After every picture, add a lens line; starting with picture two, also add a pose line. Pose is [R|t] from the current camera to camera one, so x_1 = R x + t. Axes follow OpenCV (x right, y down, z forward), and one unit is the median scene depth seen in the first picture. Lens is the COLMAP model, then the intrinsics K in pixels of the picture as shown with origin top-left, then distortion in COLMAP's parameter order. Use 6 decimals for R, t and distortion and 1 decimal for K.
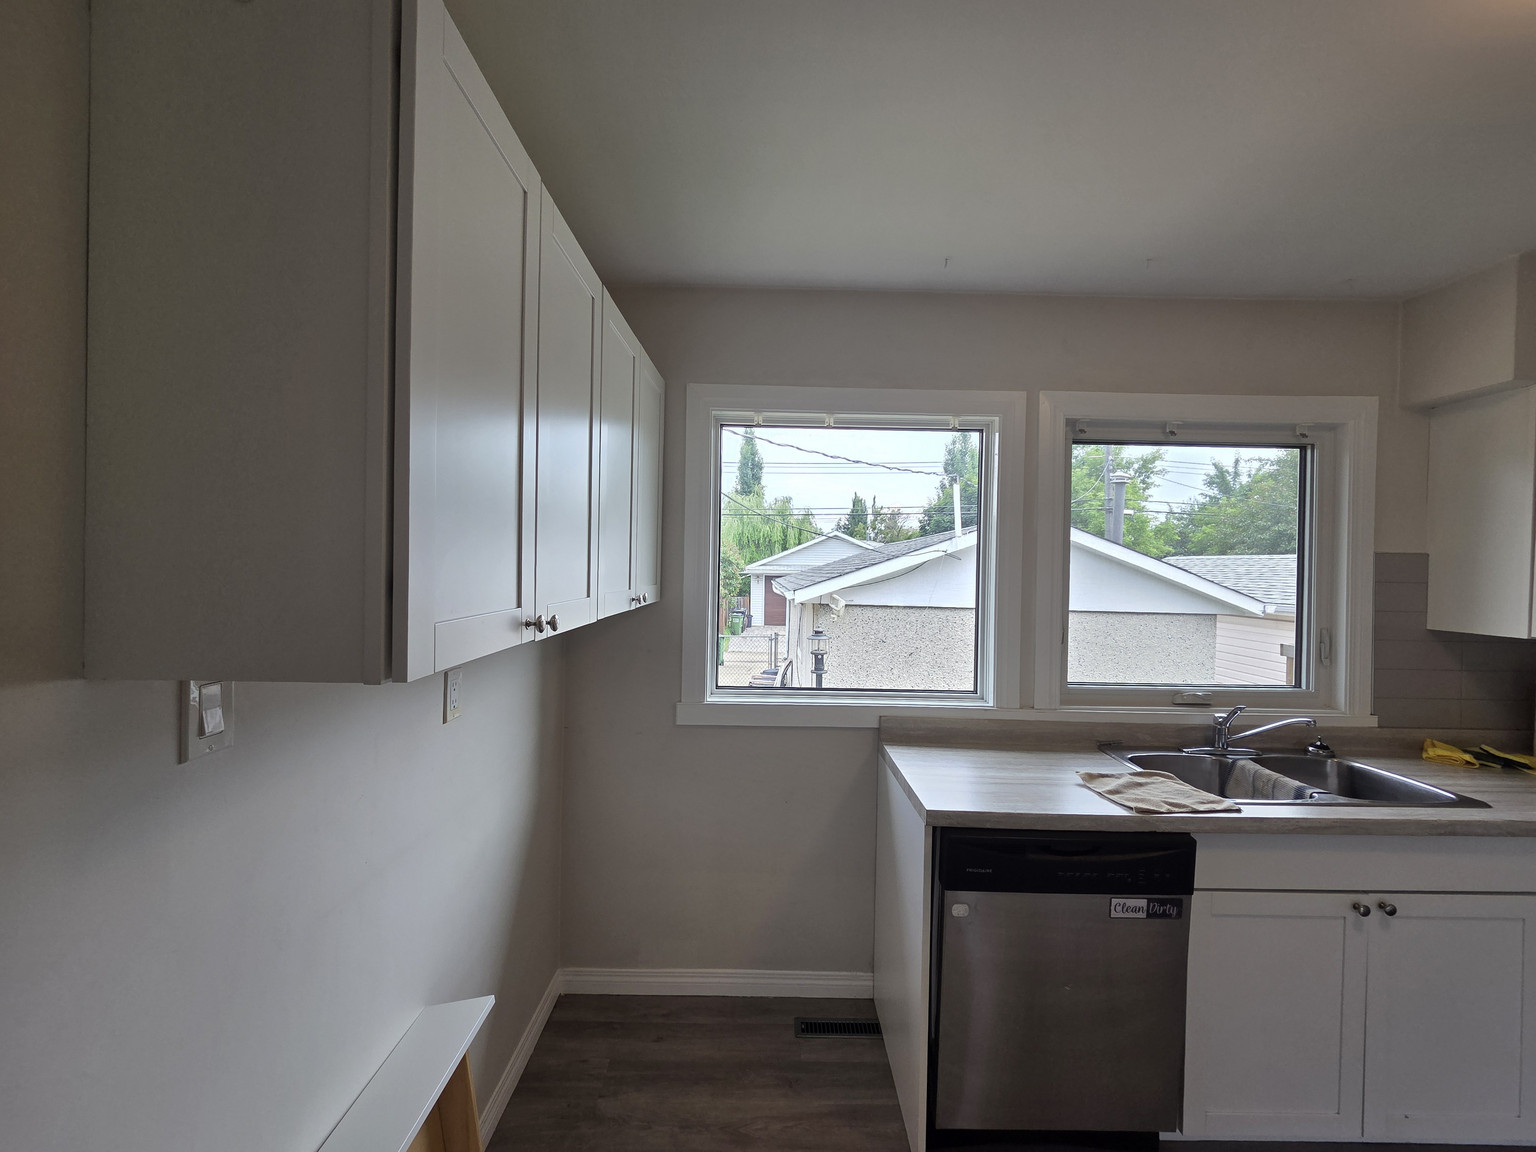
lens RADIAL K [[628.9, 0, 769.4], [0, 628.9, 570.1], [0, 0, 1]] dist [0.000792, 0.000107]
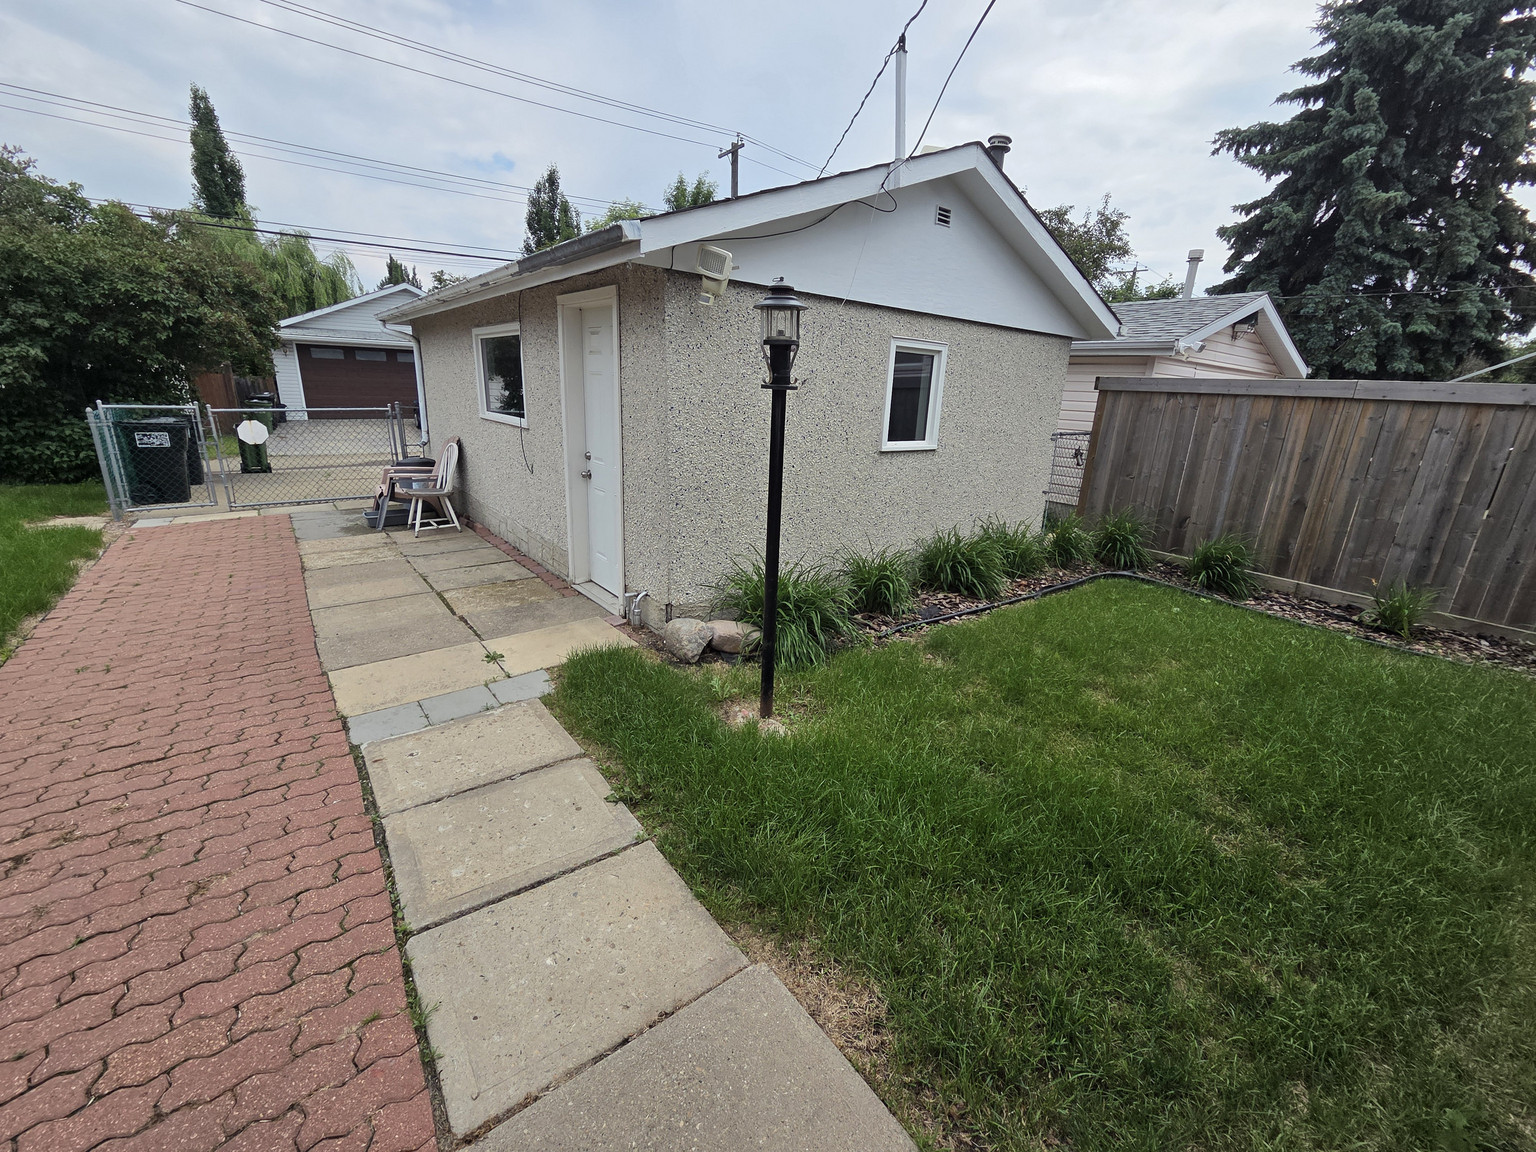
lens RADIAL K [[624.0, 0, 768.1], [0, 624.0, 559.9], [0, 0, 1]] dist [0.000675, 0.000025]
pose [[0.788763, -0.157550, 0.594164, -0.622576], [-0.021330, 0.958999, 0.282607, 0.482546], [-0.614327, -0.235583, 0.753062, 2.049064]]
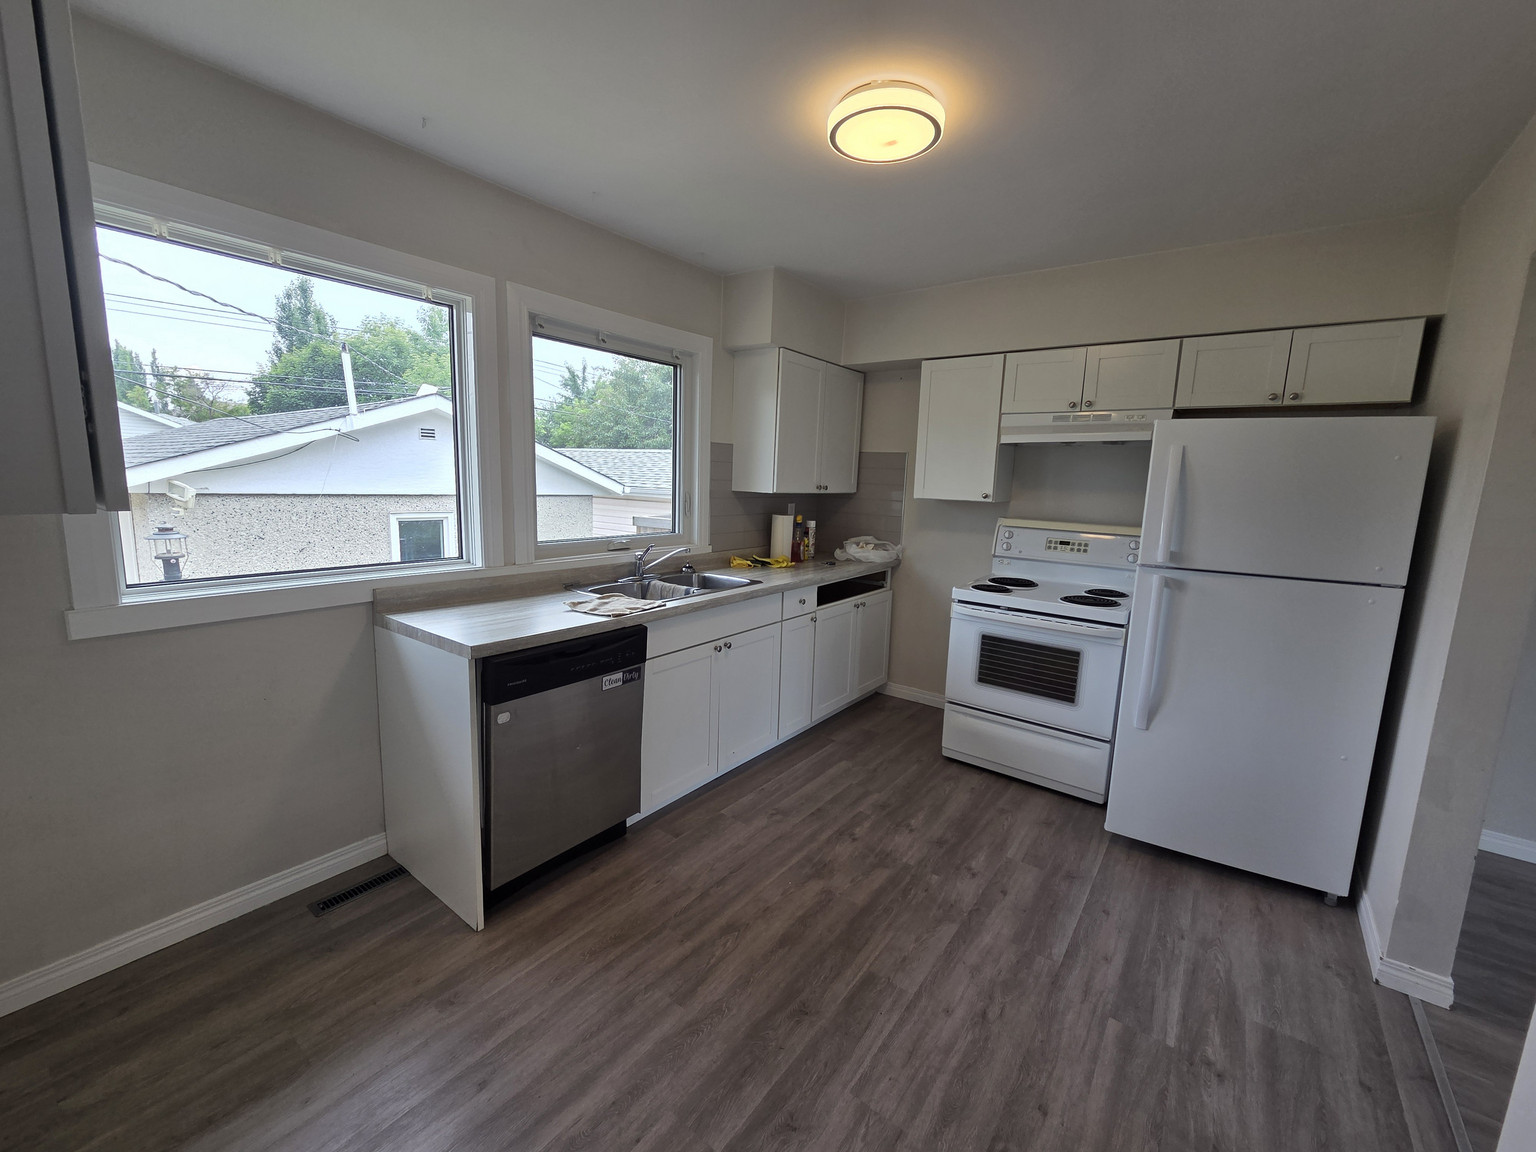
lens RADIAL K [[628.9, 0, 769.4], [0, 628.9, 570.1], [0, 0, 1]] dist [0.000792, 0.000107]
pose [[0.603884, -0.118588, 0.788201, -0.223928], [-0.017537, 0.986654, 0.161883, 0.030596], [-0.796879, -0.111581, 0.593745, -0.082987]]
